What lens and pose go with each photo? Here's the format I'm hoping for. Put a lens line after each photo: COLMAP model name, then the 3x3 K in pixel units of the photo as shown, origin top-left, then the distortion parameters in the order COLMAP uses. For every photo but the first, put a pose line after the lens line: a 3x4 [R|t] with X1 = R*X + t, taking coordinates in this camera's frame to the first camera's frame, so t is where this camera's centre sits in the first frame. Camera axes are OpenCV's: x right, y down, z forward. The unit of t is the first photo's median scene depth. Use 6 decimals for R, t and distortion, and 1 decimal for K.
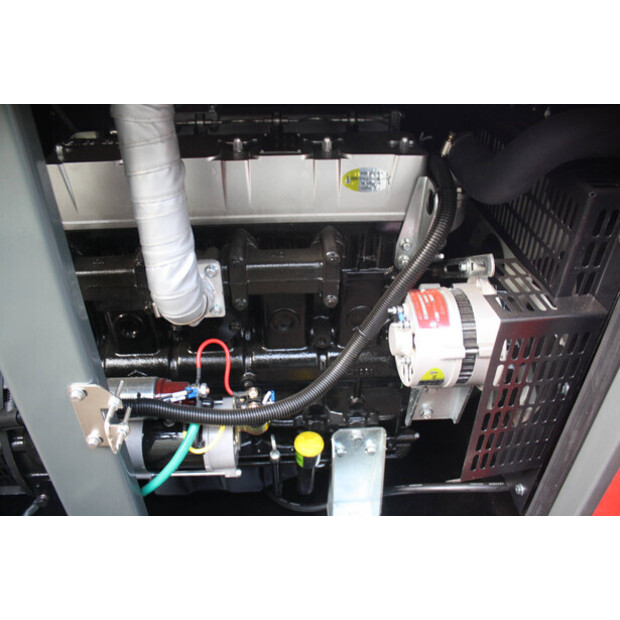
lens RADIAL K [[510.8, 0, 312.3], [0, 510.8, 318.5], [0, 0, 1]] dist [-0.151675, 0.125038]
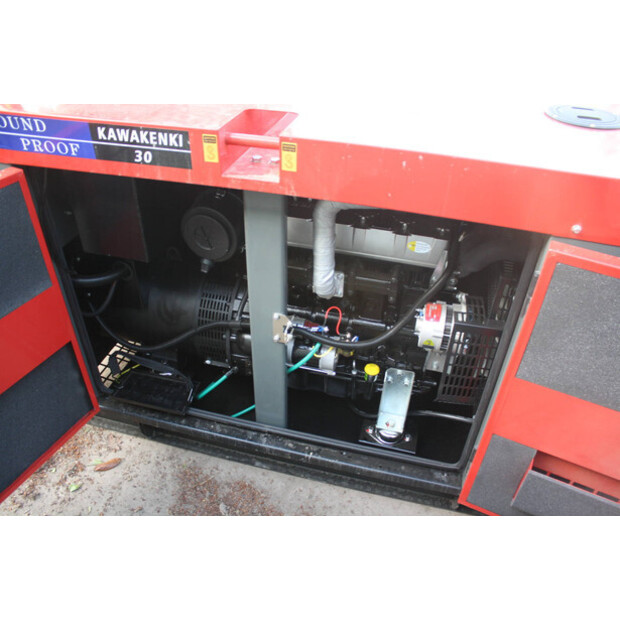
lens RADIAL K [[510.8, 0, 312.3], [0, 510.8, 318.5], [0, 0, 1]] dist [-0.151675, 0.125038]
pose [[0.950396, 0.203022, -0.235646, 0.226683], [-0.192411, 0.978995, 0.067435, -0.036608], [0.244387, -0.018749, 0.969497, -1.092659]]
